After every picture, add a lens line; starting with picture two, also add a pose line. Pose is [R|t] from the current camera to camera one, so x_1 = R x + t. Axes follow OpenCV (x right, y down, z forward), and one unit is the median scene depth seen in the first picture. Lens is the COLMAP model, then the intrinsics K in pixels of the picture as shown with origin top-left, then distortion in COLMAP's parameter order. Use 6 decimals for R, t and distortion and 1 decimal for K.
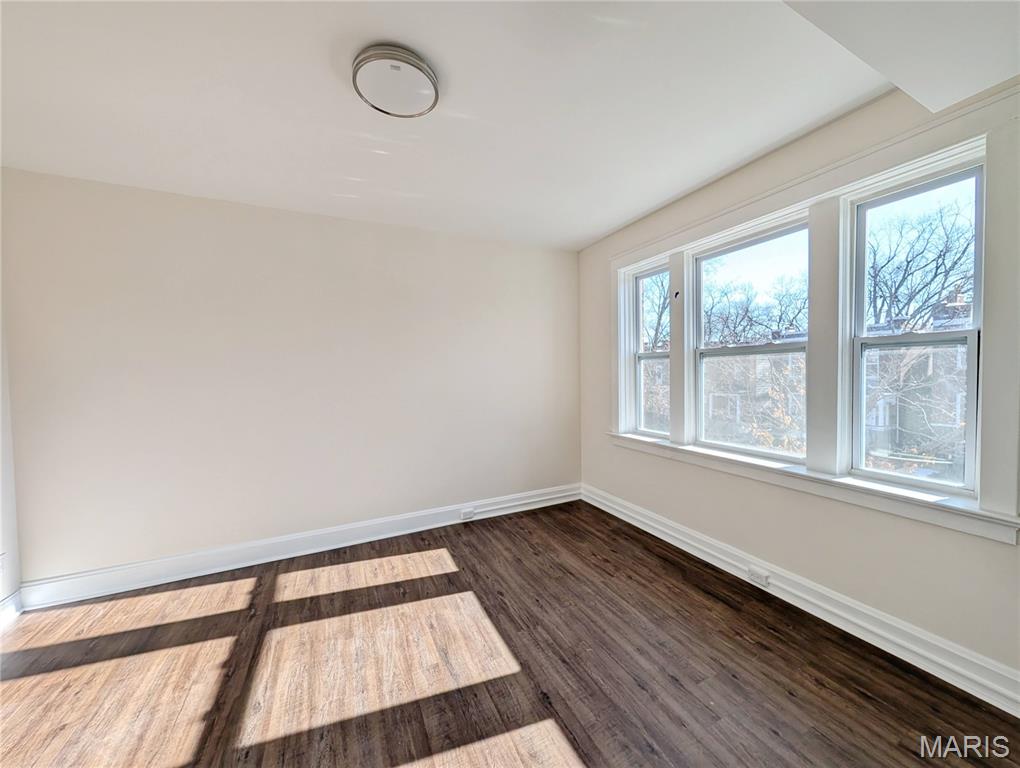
lens RADIAL K [[369.0, 0, 510.0], [0, 369.0, 384.0], [0, 0, 1]] dist [-0.000473, 0.000023]
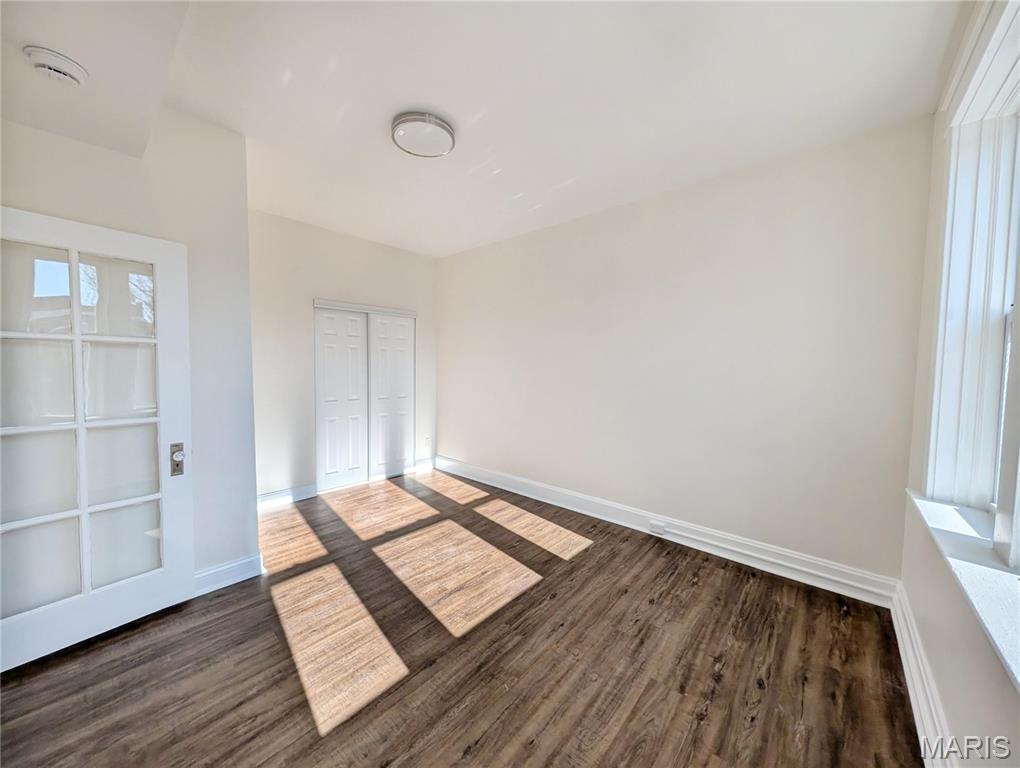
lens RADIAL K [[369.0, 0, 510.0], [0, 369.0, 384.0], [0, 0, 1]] dist [-0.000473, 0.000023]
pose [[0.396992, 0.071424, -0.915039, 0.704825], [-0.050764, 0.997150, 0.055810, -0.003532], [0.916417, 0.024295, 0.399486, 0.501046]]
